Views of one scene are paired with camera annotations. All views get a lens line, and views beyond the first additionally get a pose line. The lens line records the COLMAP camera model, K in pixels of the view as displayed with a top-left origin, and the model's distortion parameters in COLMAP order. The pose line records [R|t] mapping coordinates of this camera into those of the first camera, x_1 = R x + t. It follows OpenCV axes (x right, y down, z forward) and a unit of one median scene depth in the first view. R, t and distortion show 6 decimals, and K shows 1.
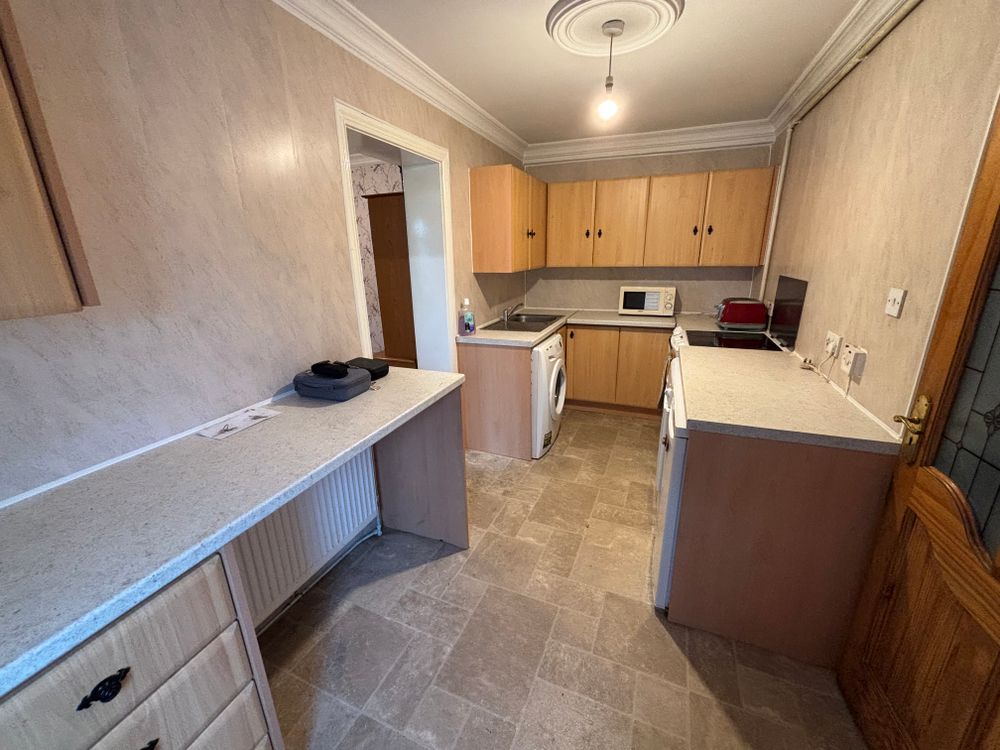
lens RADIAL K [[407.5, 0, 504.0], [0, 407.5, 374.3], [0, 0, 1]] dist [0.008313, -0.001119]
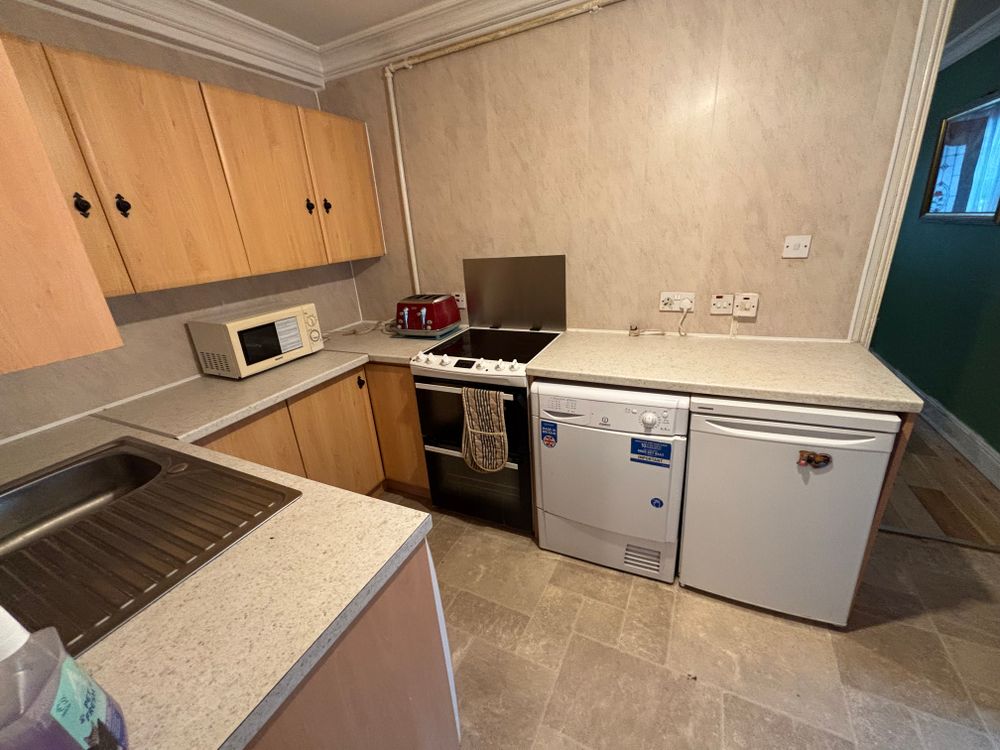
lens RADIAL K [[407.5, 0, 499.9], [0, 407.5, 369.3], [0, 0, 1]] dist [0.008313, -0.001119]
pose [[0.073064, -0.333431, 0.939939, -0.158928], [0.354520, 0.889587, 0.288011, -0.210847], [-0.932190, 0.312184, 0.183204, 0.700312]]
